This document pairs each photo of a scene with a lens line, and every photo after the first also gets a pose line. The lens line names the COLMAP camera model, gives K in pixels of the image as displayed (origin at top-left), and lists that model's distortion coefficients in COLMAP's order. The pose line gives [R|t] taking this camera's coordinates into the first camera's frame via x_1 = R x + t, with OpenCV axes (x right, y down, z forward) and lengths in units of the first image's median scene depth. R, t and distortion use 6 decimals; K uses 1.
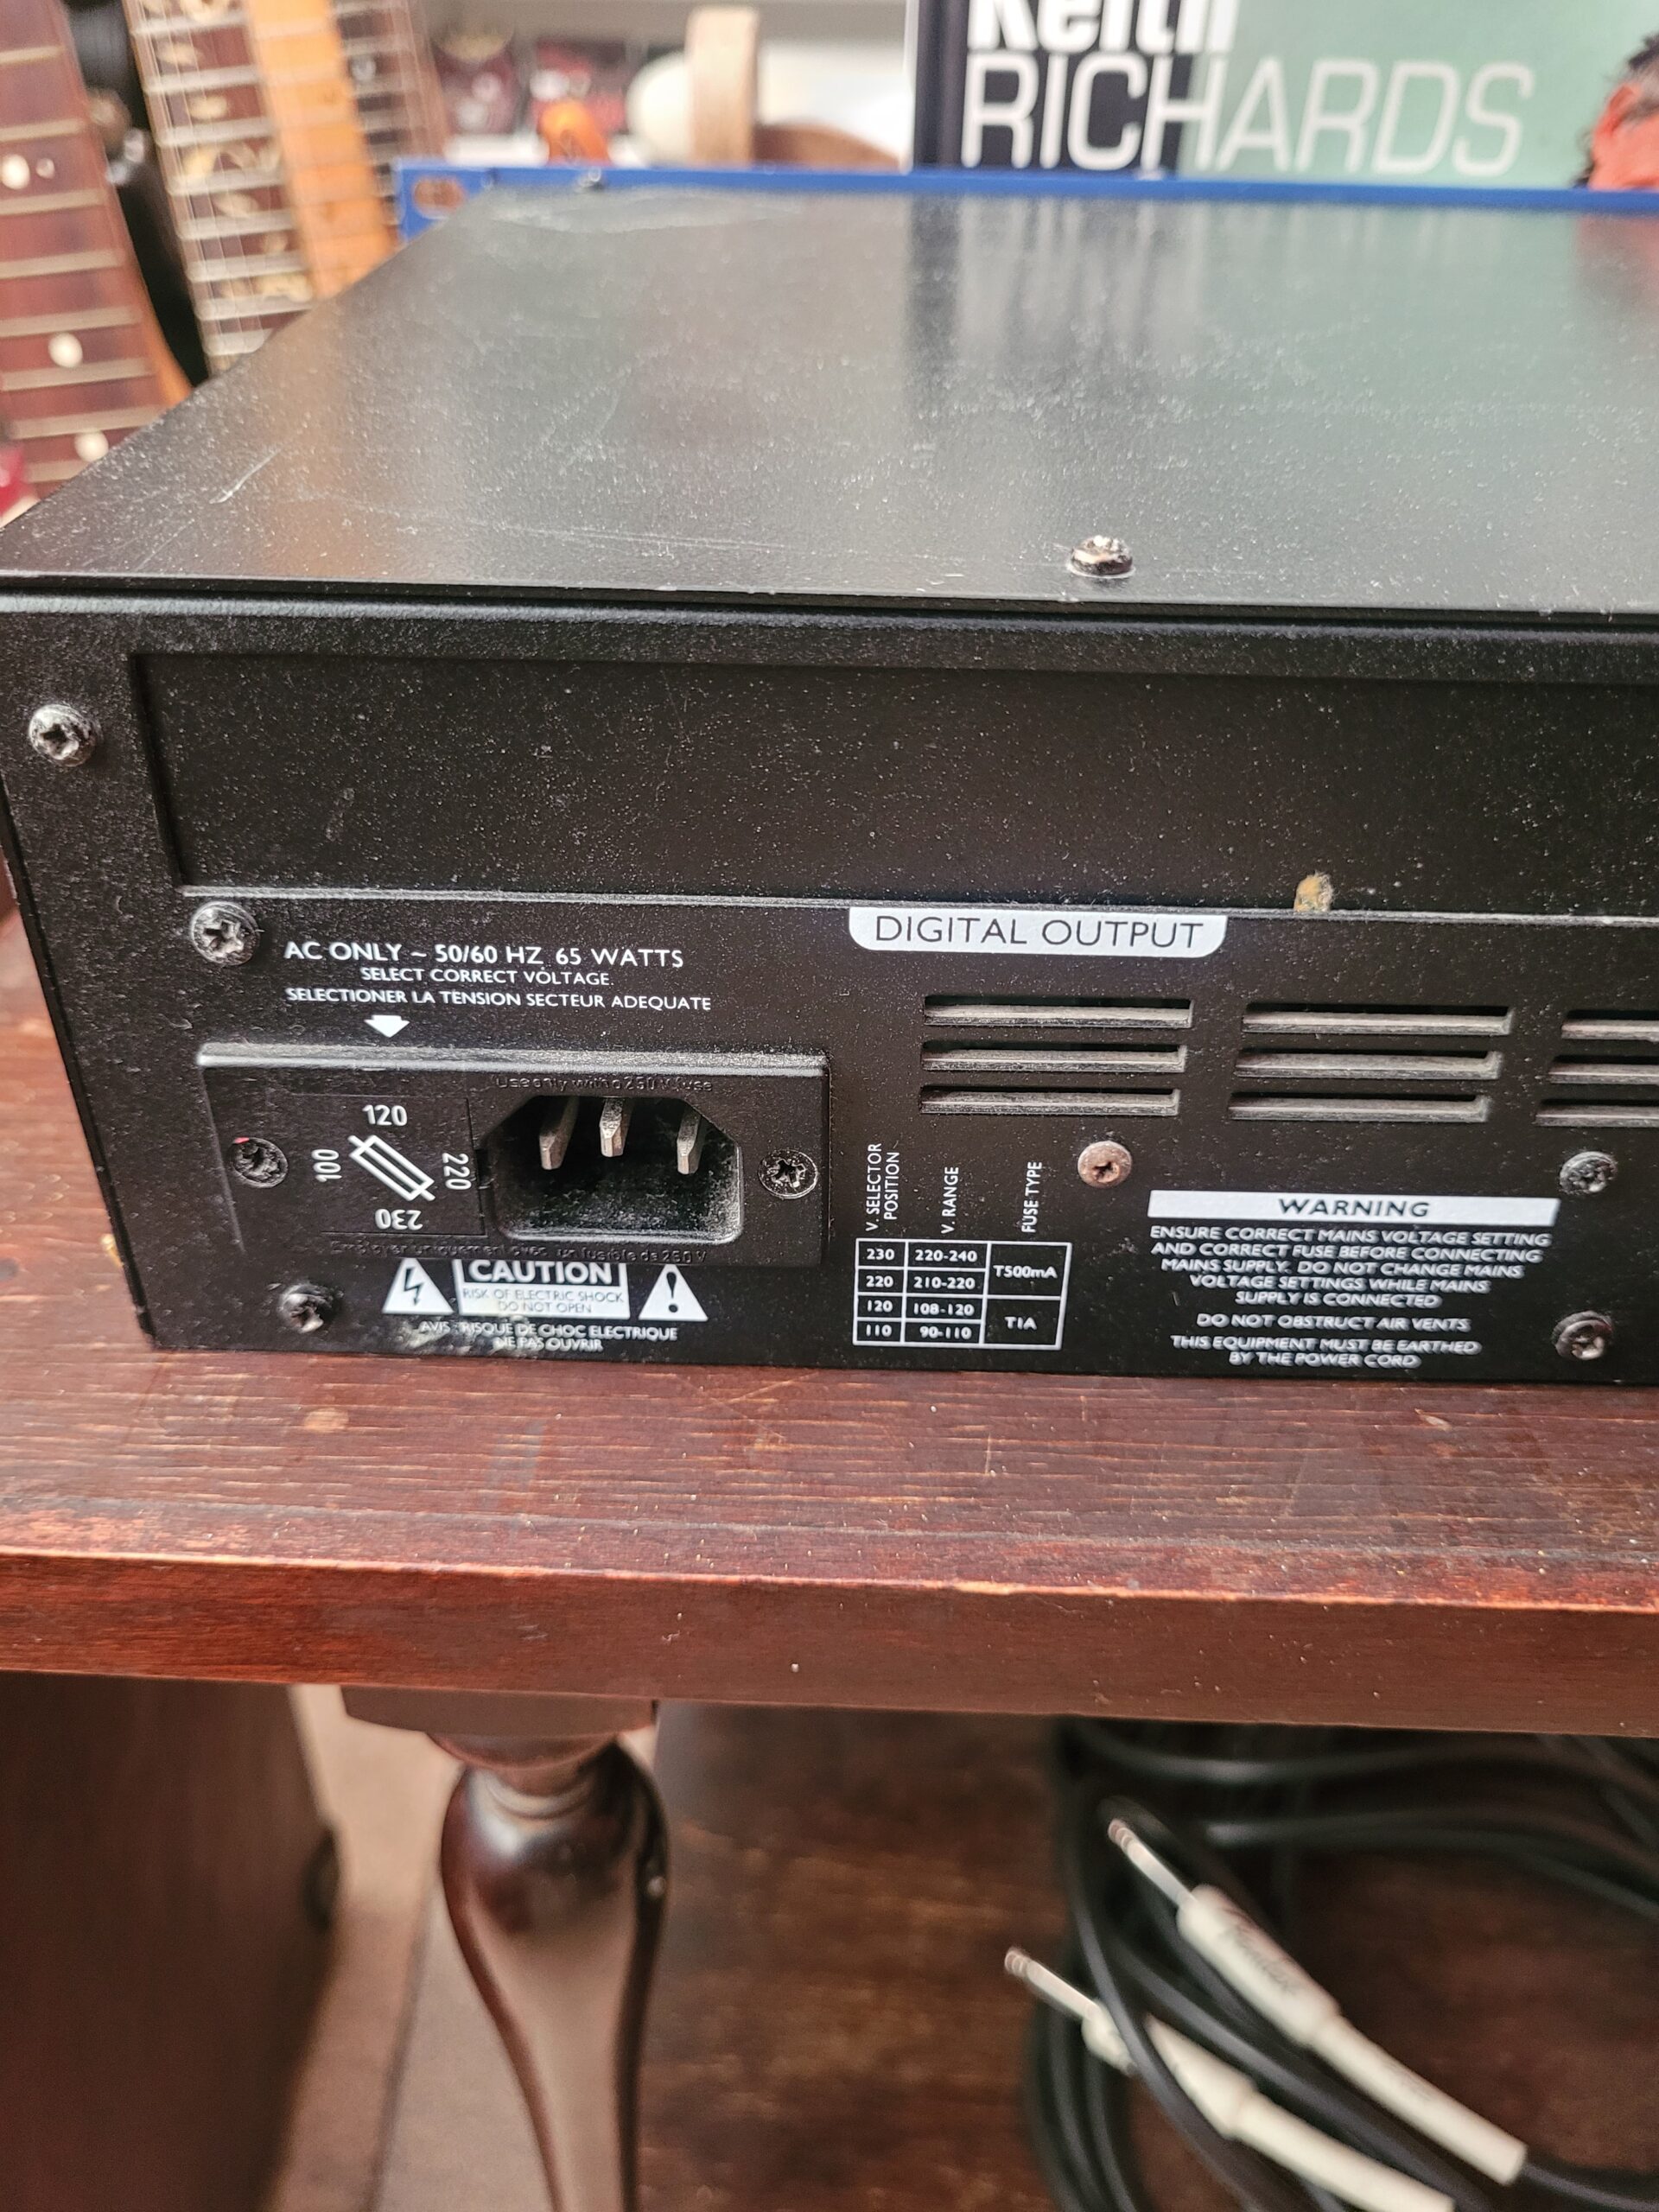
lens RADIAL K [[1739.3, 0, 814.9], [0, 1739.3, 1118.5], [0, 0, 1]] dist [0.004268, -0.025477]
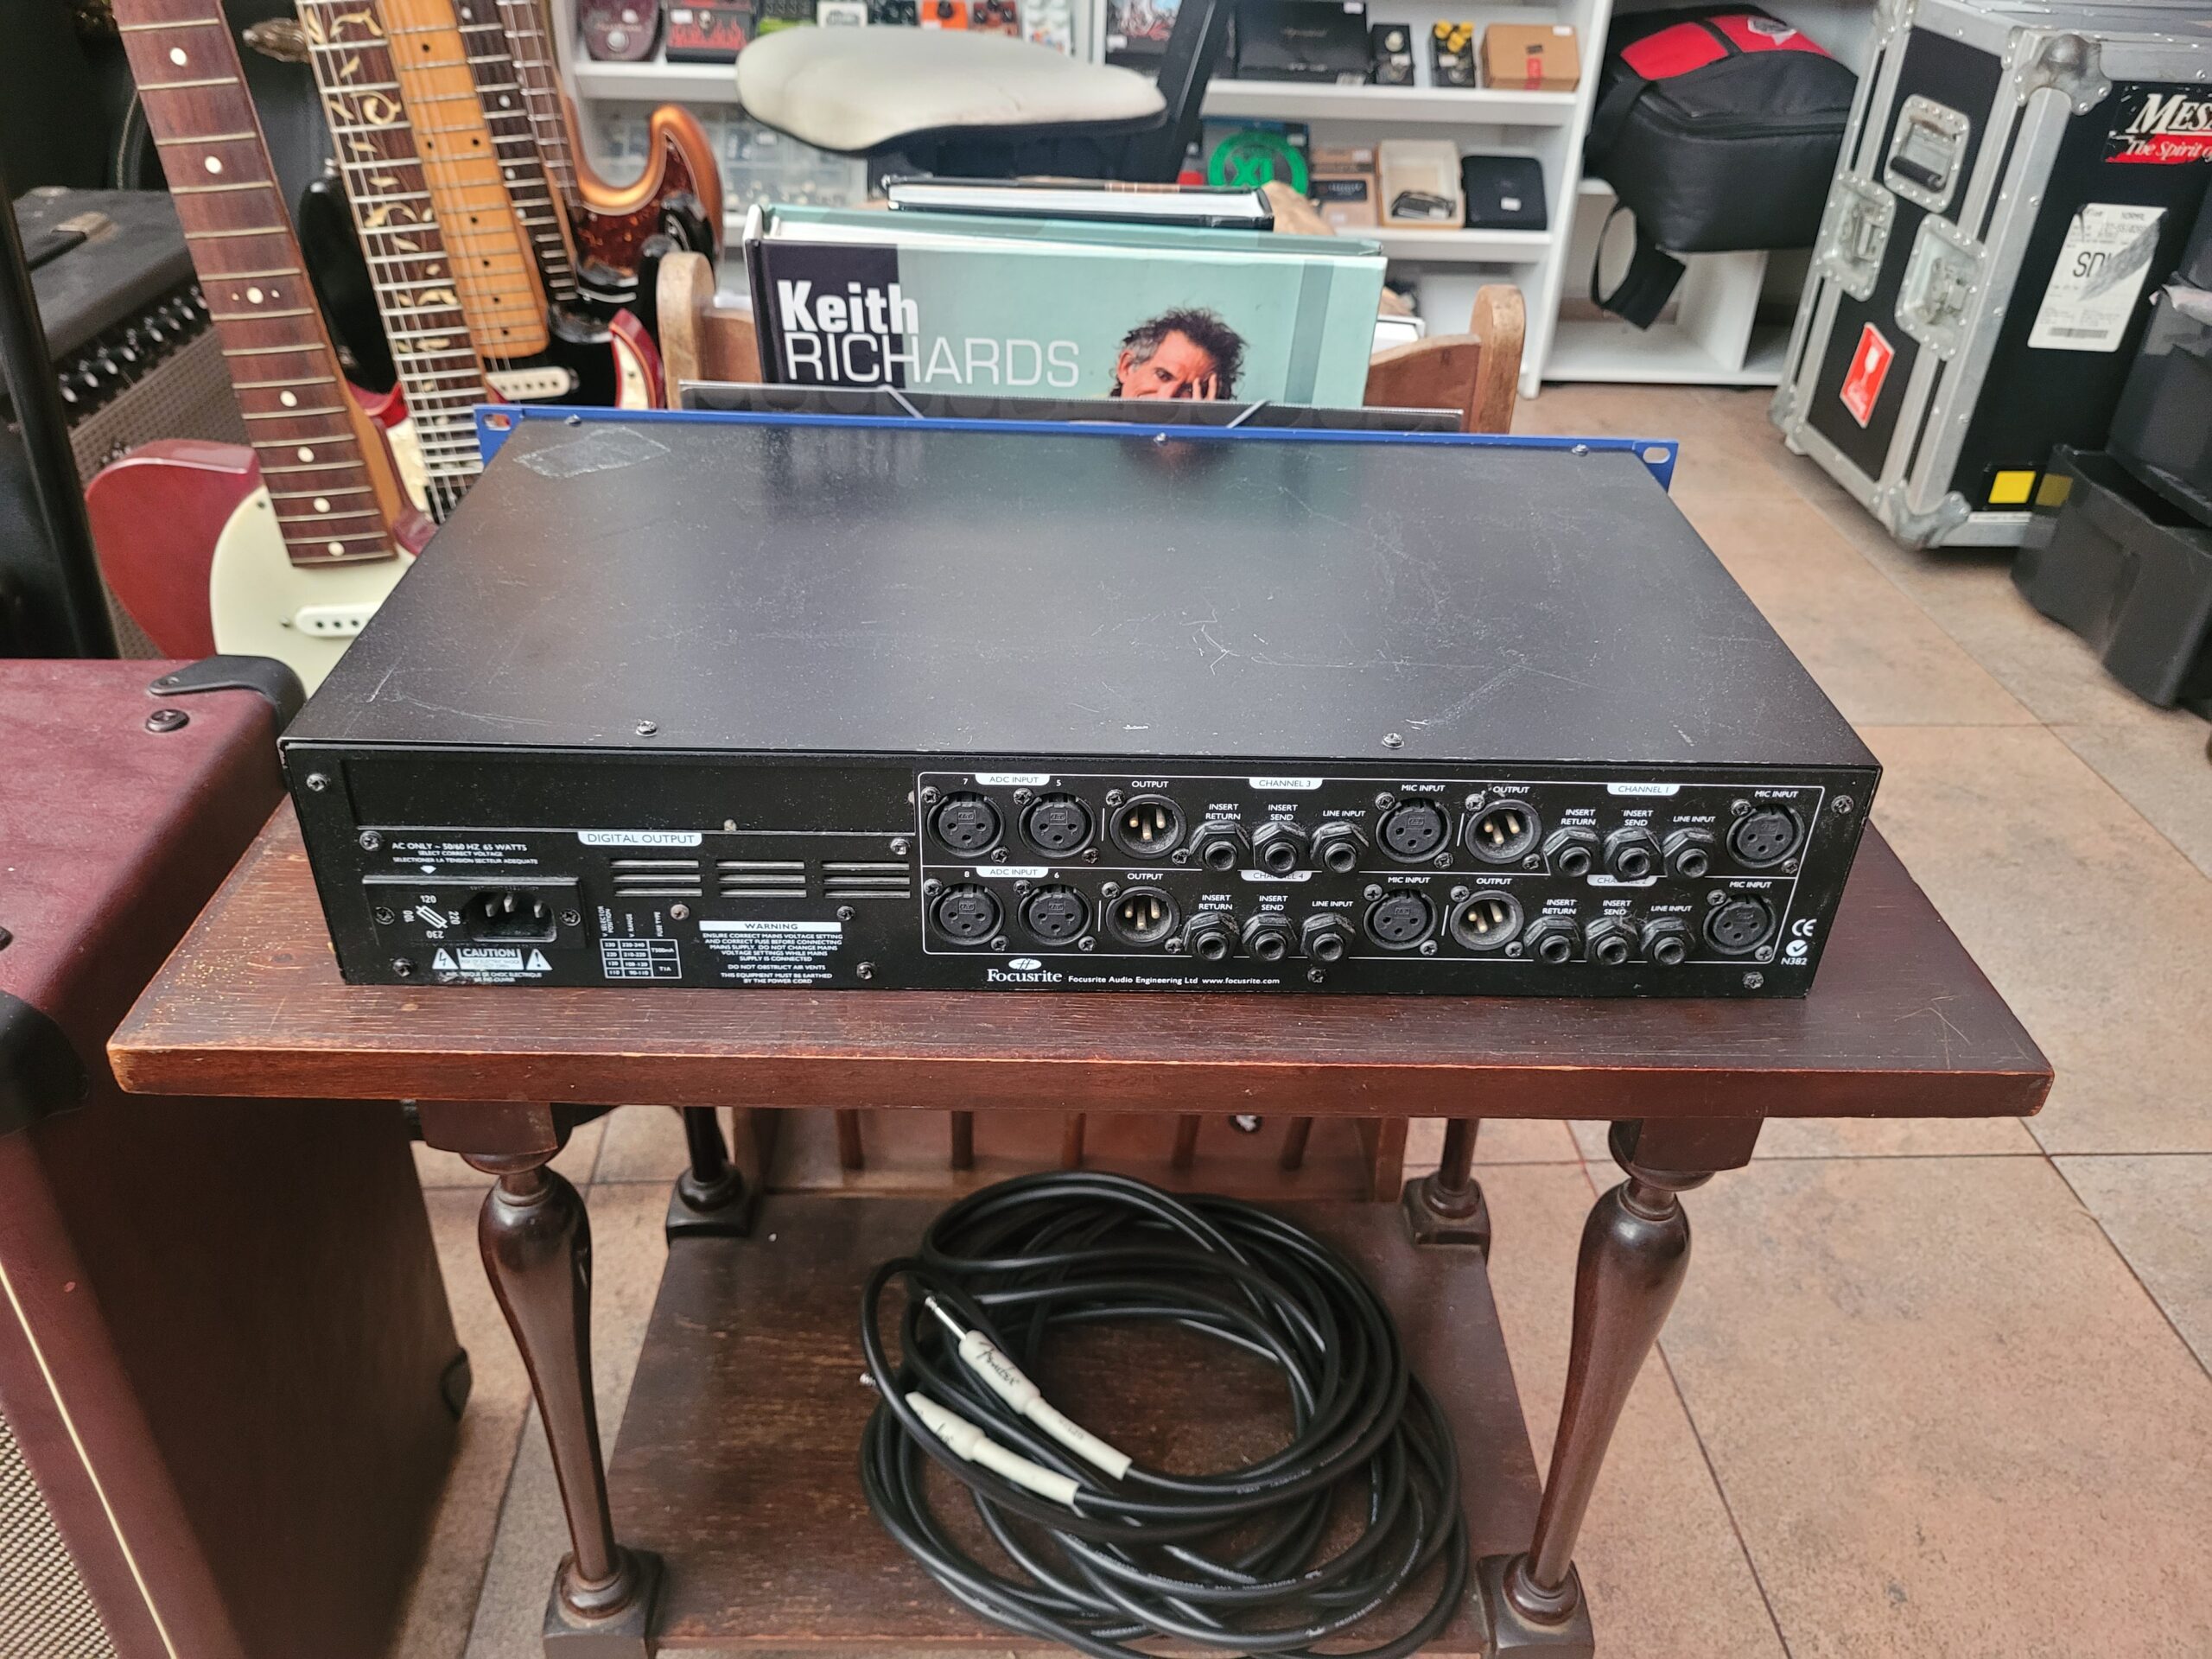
lens RADIAL K [[1739.3, 0, 1137.9], [0, 1739.3, 813.2], [0, 0, 1]] dist [0.004268, -0.025477]
pose [[0.997743, -0.007681, 0.066702, 0.687483], [0.009603, 0.999546, -0.028547, -0.046542], [-0.066453, 0.029123, 0.997364, -1.837165]]
